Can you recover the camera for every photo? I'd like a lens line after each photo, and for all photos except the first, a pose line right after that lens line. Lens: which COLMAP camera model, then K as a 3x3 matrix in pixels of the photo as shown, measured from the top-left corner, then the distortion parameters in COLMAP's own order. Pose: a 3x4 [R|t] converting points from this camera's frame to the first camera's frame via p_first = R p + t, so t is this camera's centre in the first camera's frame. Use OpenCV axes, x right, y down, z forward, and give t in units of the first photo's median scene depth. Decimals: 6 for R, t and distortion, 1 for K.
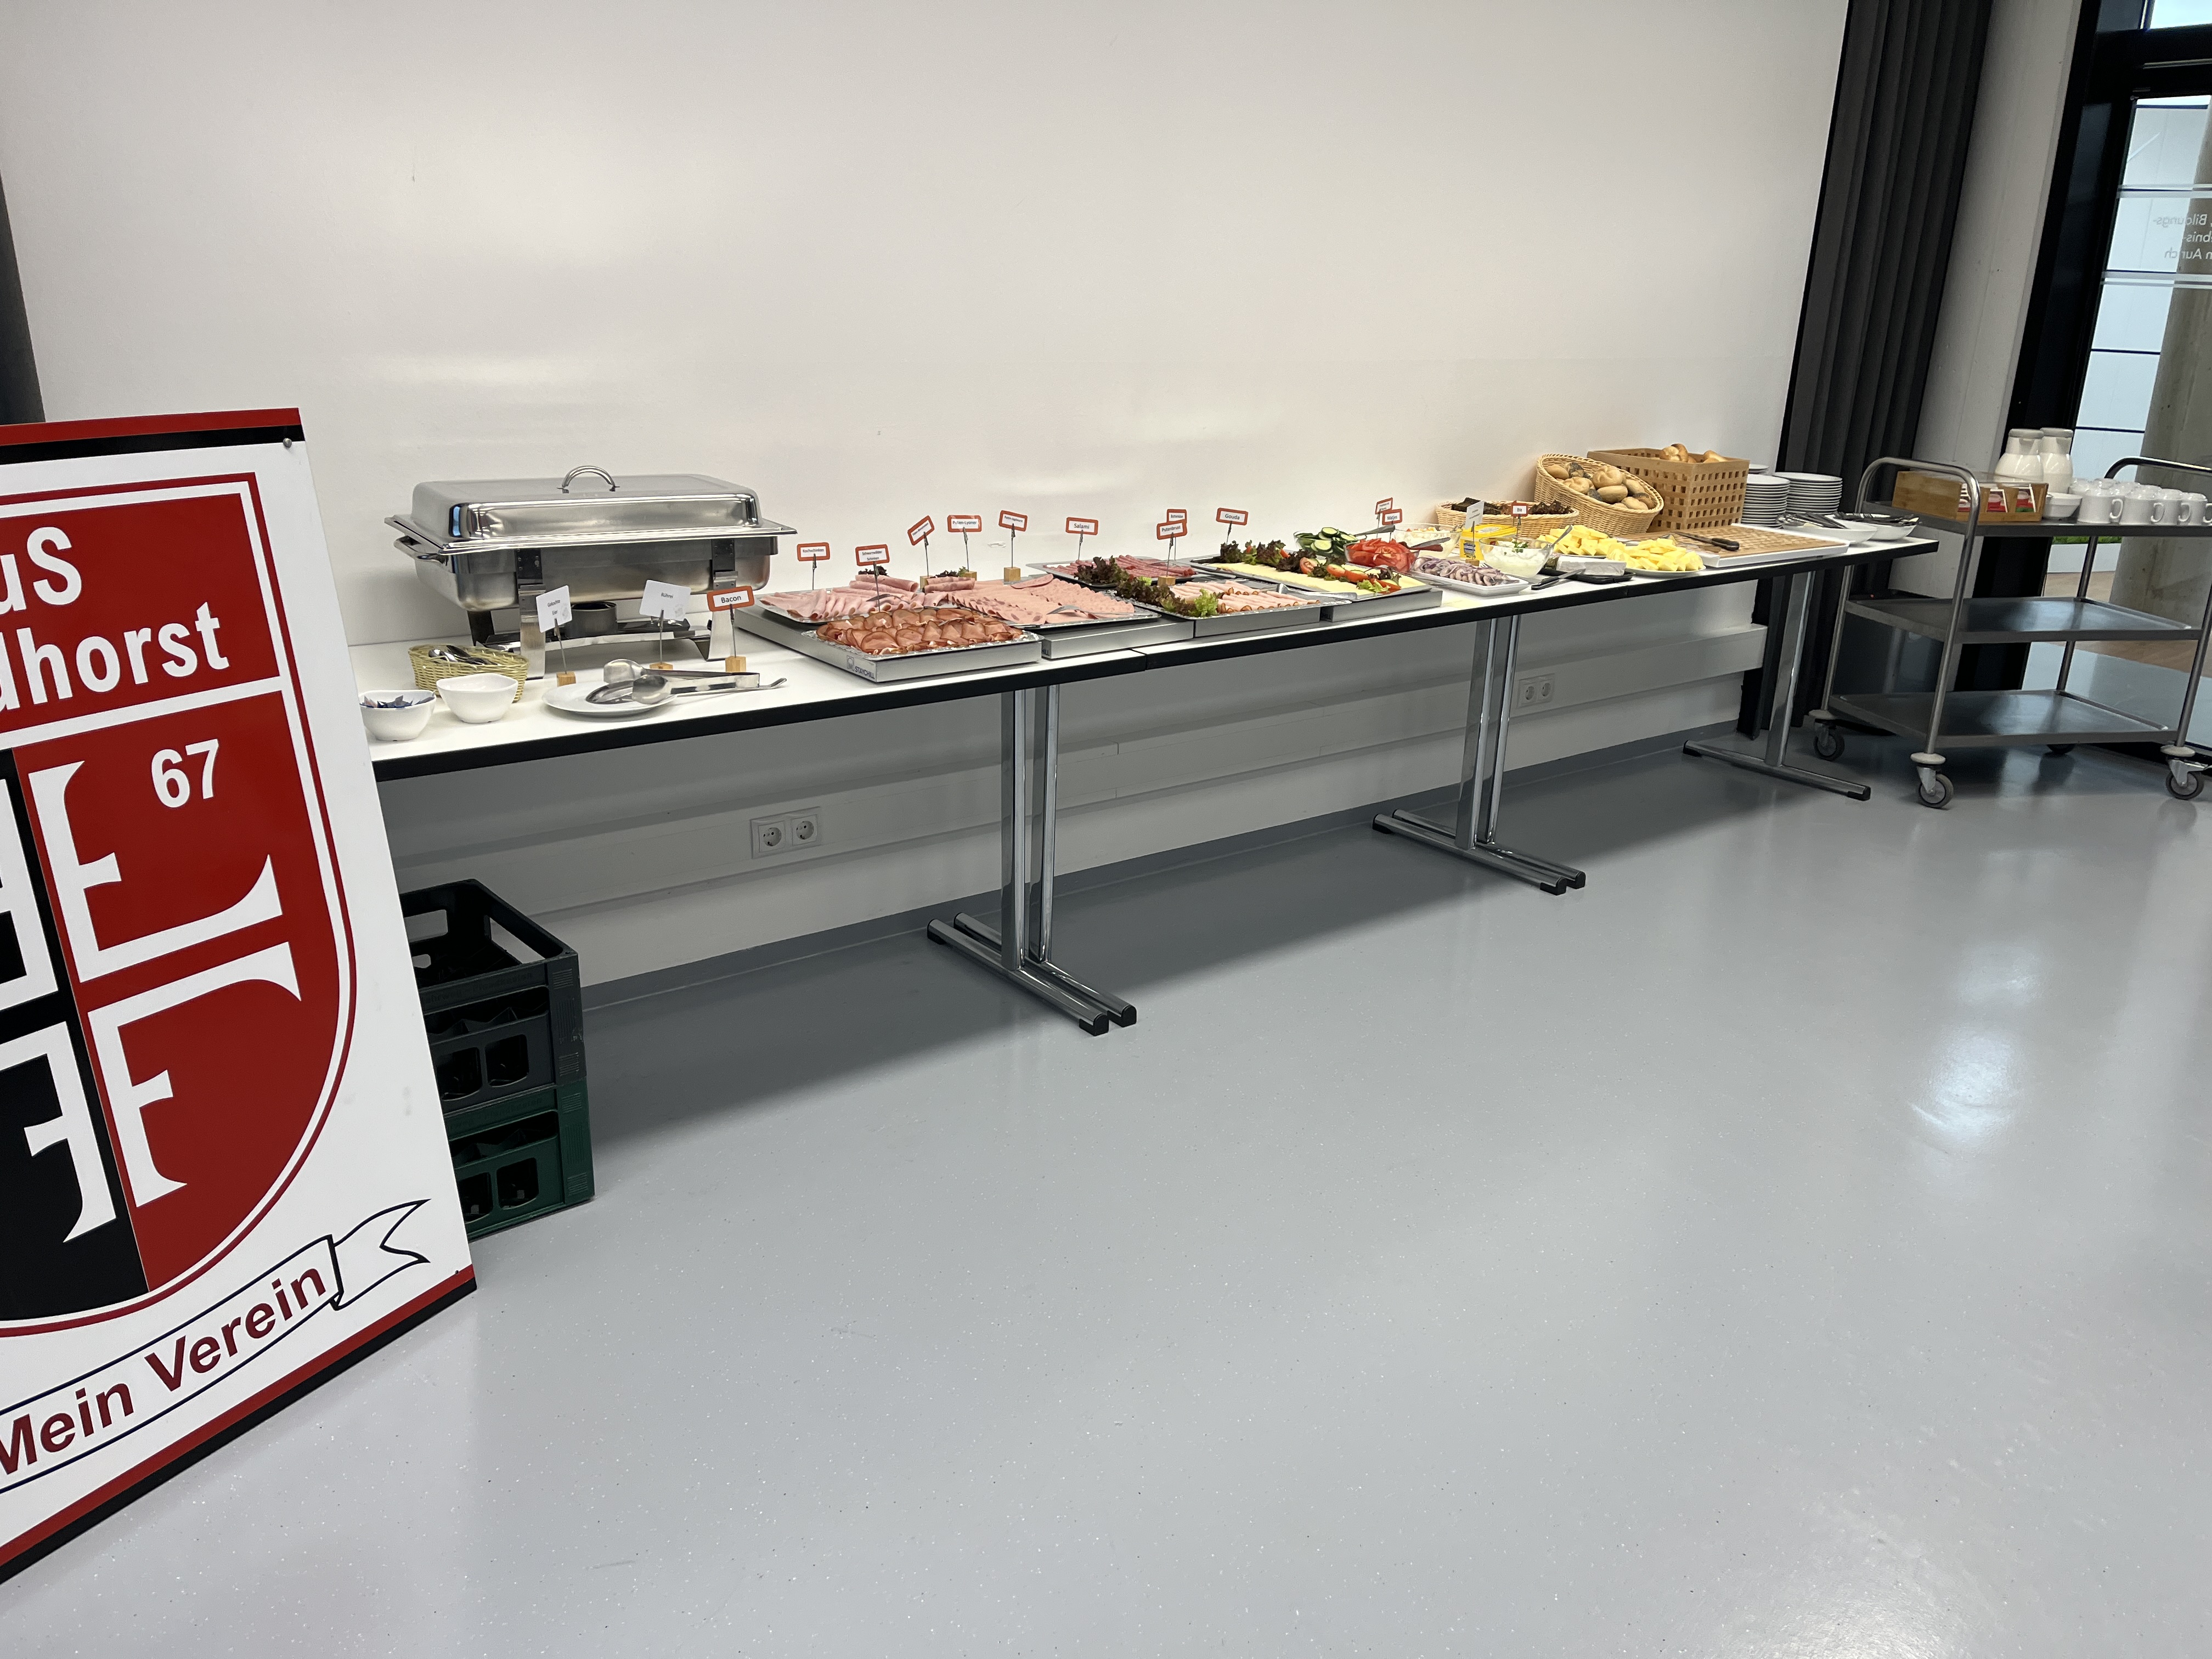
lens RADIAL K [[1669.2, 0, 1106.0], [0, 1669.2, 829.5], [0, 0, 1]] dist [0.080099, -0.113423]
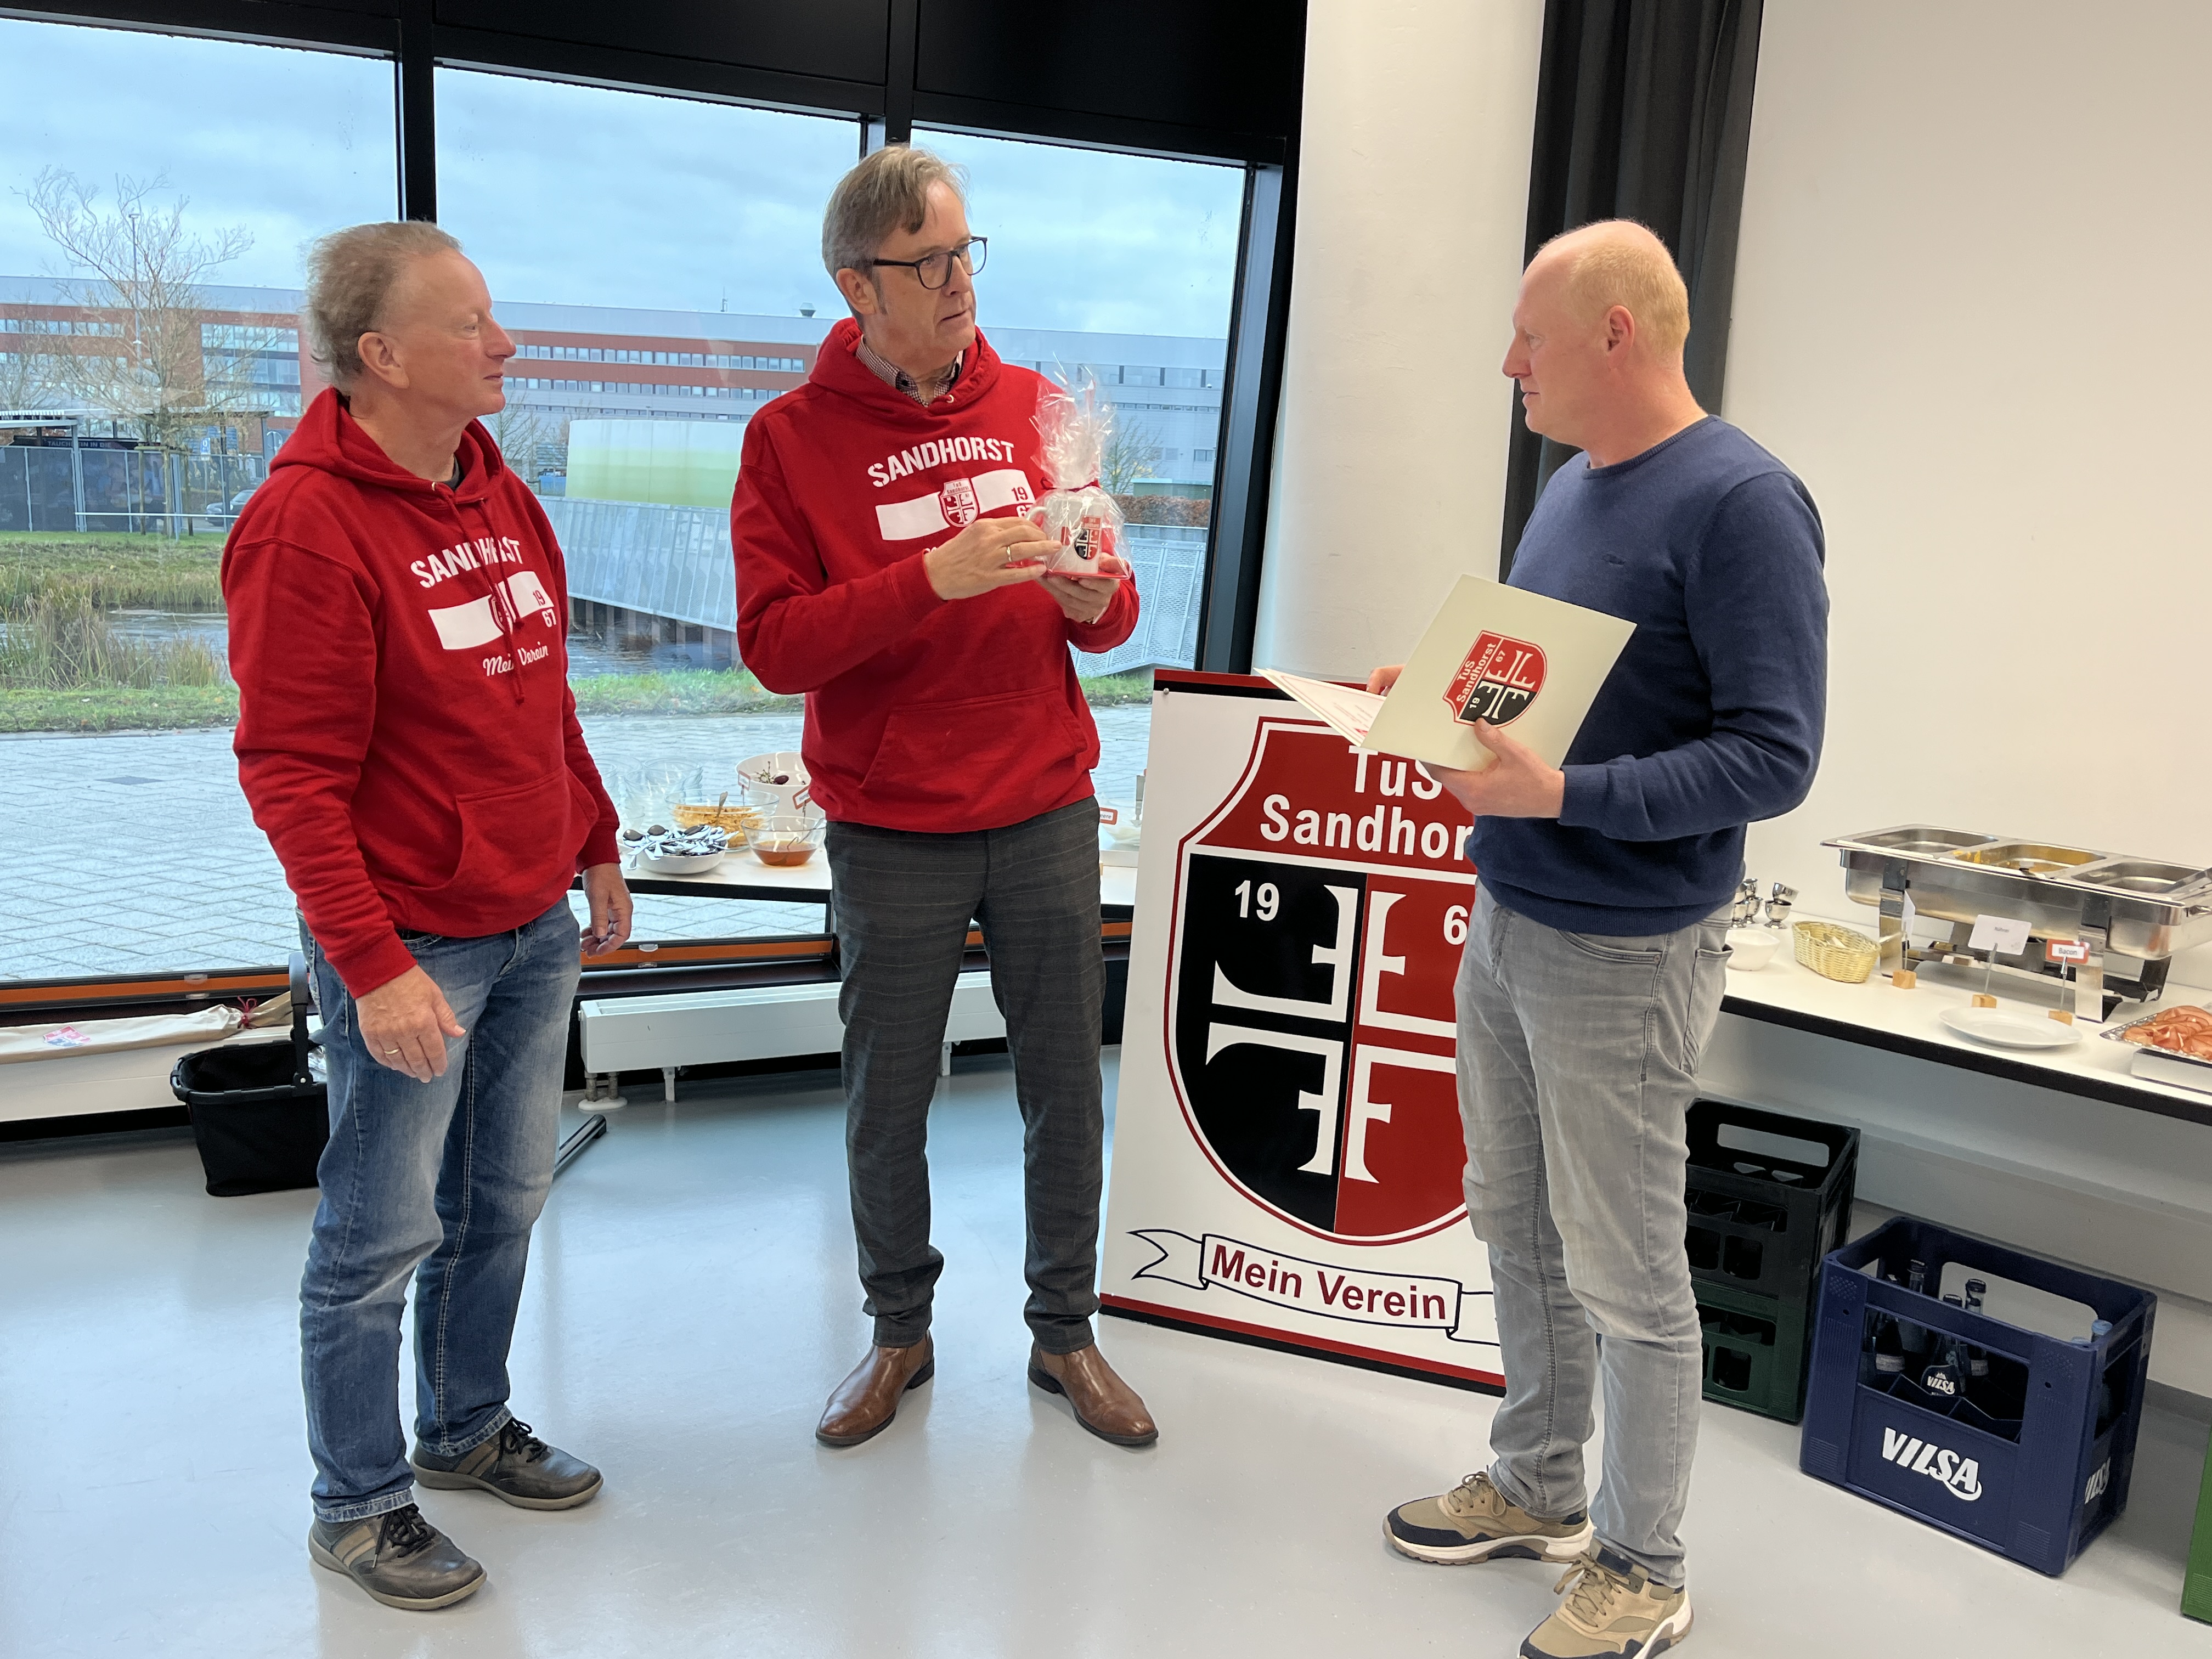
lens RADIAL K [[1783.0, 0, 1142.0], [0, 1783.0, 823.0], [0, 0, 1]] dist [0.066828, -0.075059]
pose [[0.147570, 0.149298, -0.977718, 0.951837], [-0.344098, 0.934536, 0.090768, -0.164063], [0.927265, 0.323036, 0.189282, 0.413372]]
